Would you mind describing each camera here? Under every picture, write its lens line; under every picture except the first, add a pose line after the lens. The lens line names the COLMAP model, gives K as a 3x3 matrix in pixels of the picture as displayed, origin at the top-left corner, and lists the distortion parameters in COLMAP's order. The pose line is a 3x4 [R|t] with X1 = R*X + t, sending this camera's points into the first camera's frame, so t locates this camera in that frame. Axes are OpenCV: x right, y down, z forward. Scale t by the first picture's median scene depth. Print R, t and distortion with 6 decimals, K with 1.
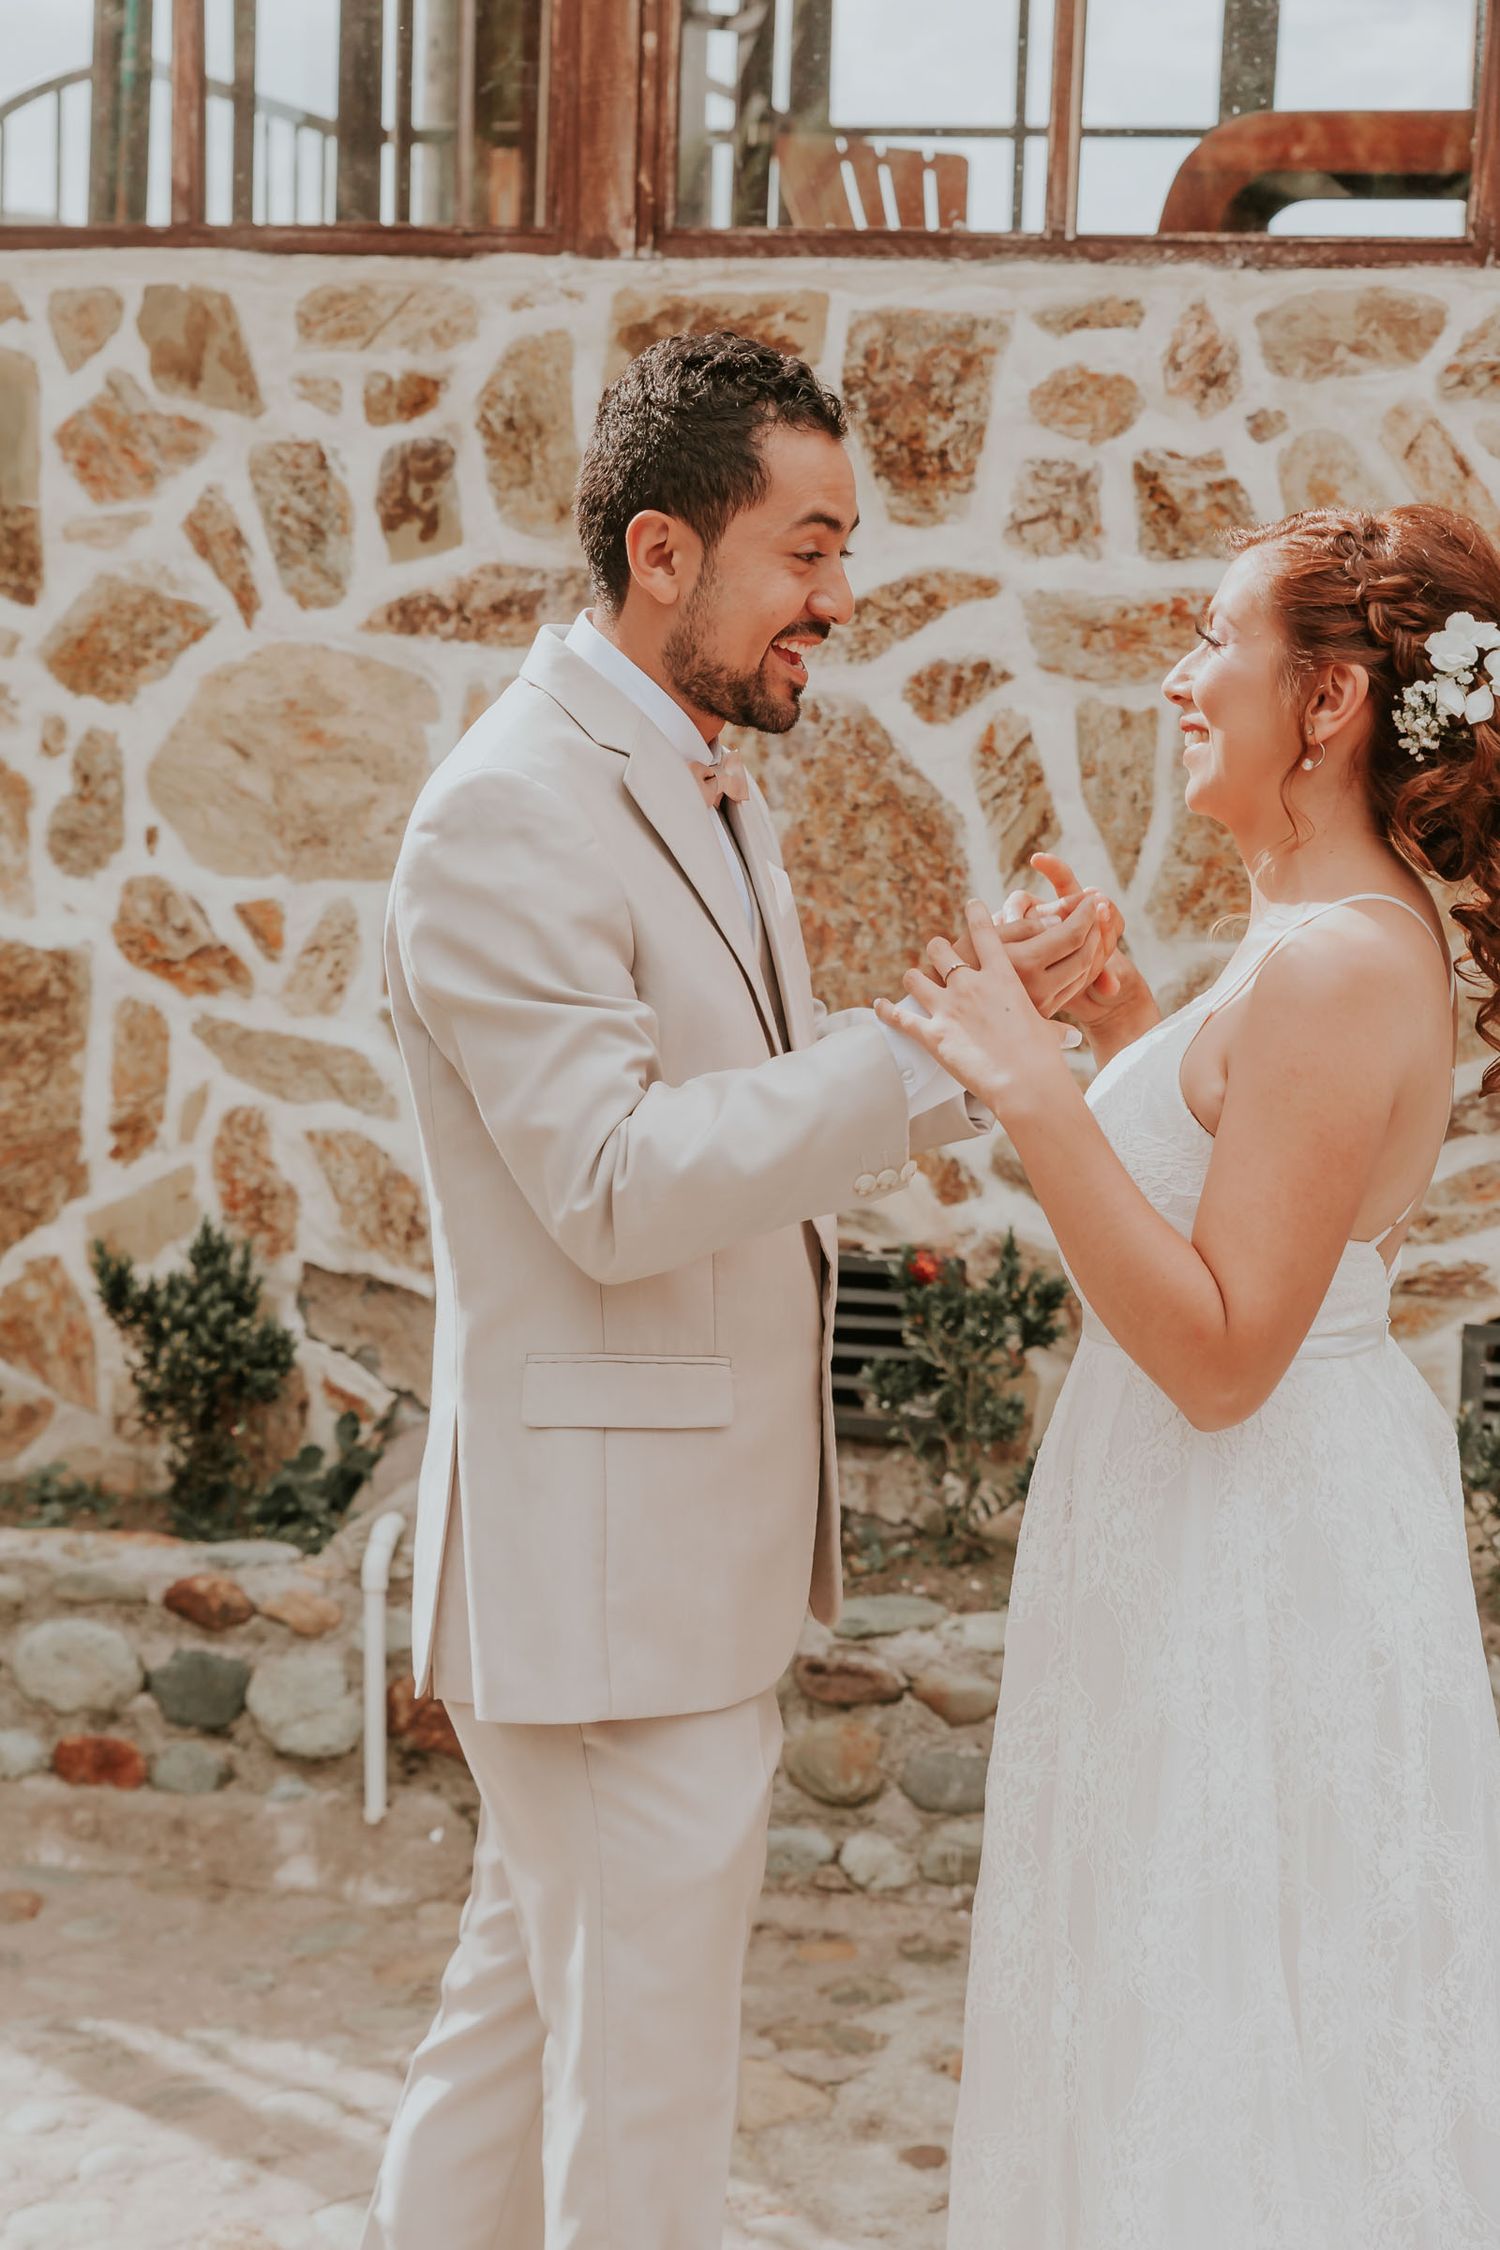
lens RADIAL K [[3814.8, 0, 742.5], [0, 3814.8, 1324.6], [0, 0, 1]] dist [-0.042632, 0.099900]
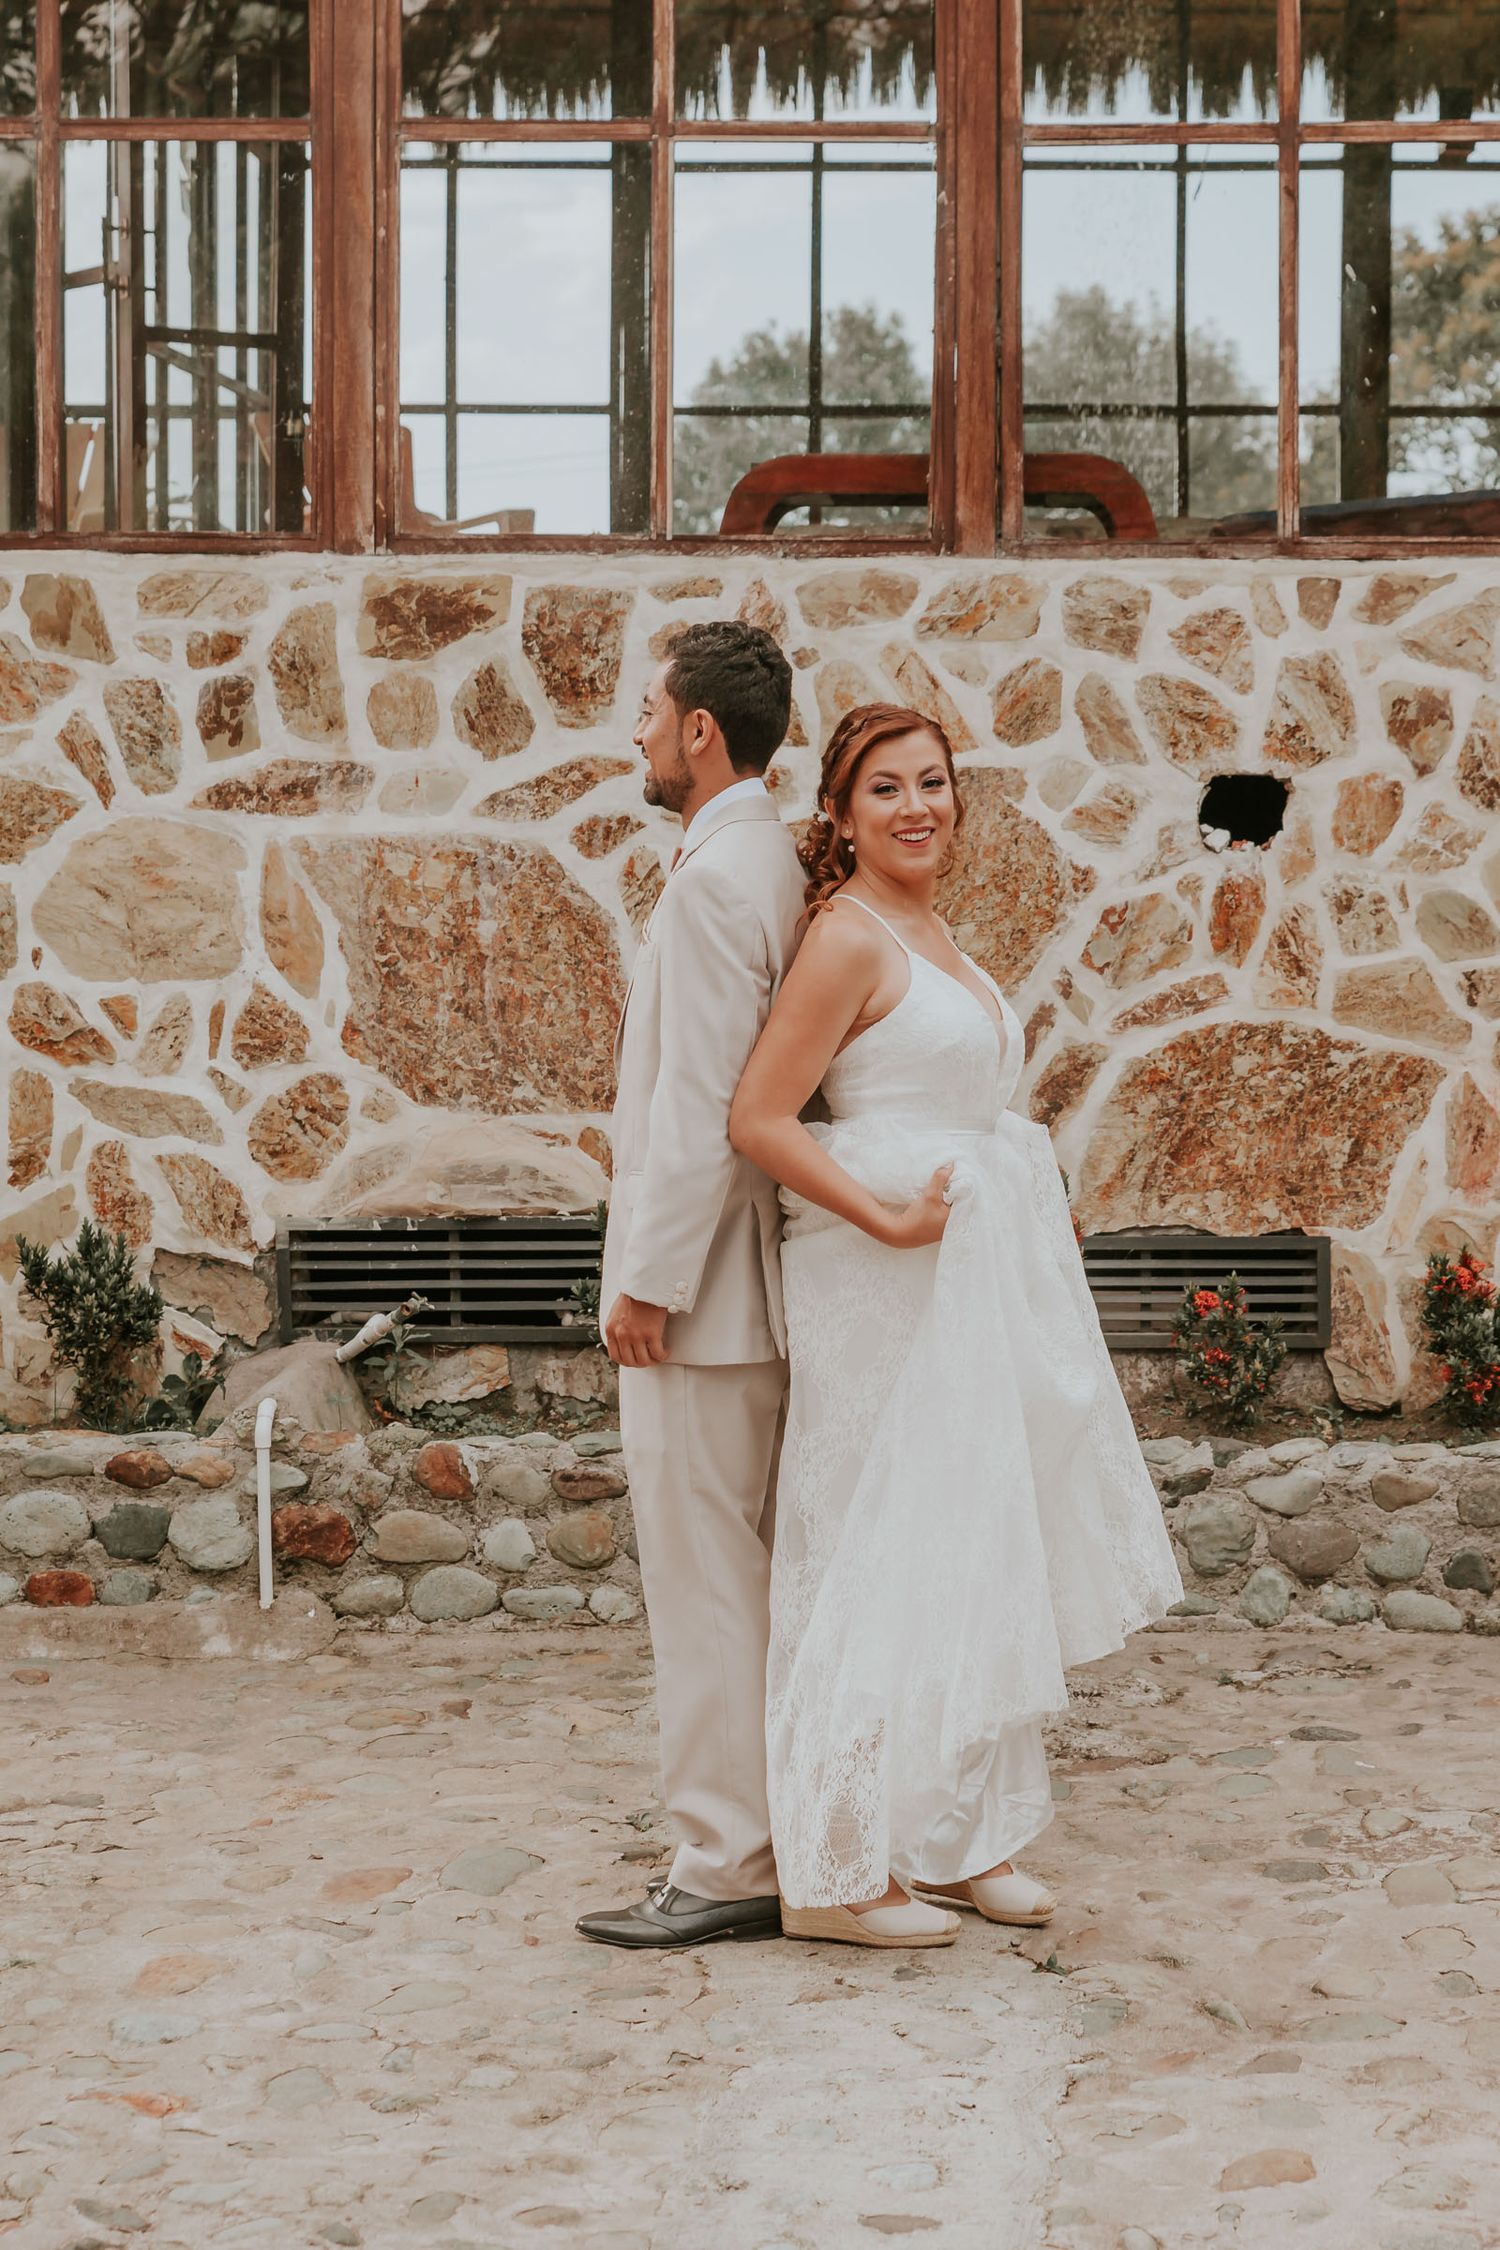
lens RADIAL K [[3814.8, 0, 742.5], [0, 3814.8, 1324.6], [0, 0, 1]] dist [-0.042632, 0.099900]
pose [[0.980203, -0.051982, 0.191049, -0.187582], [0.061245, 0.997201, -0.042898, 0.093258], [-0.188285, 0.053749, 0.980643, -0.472447]]
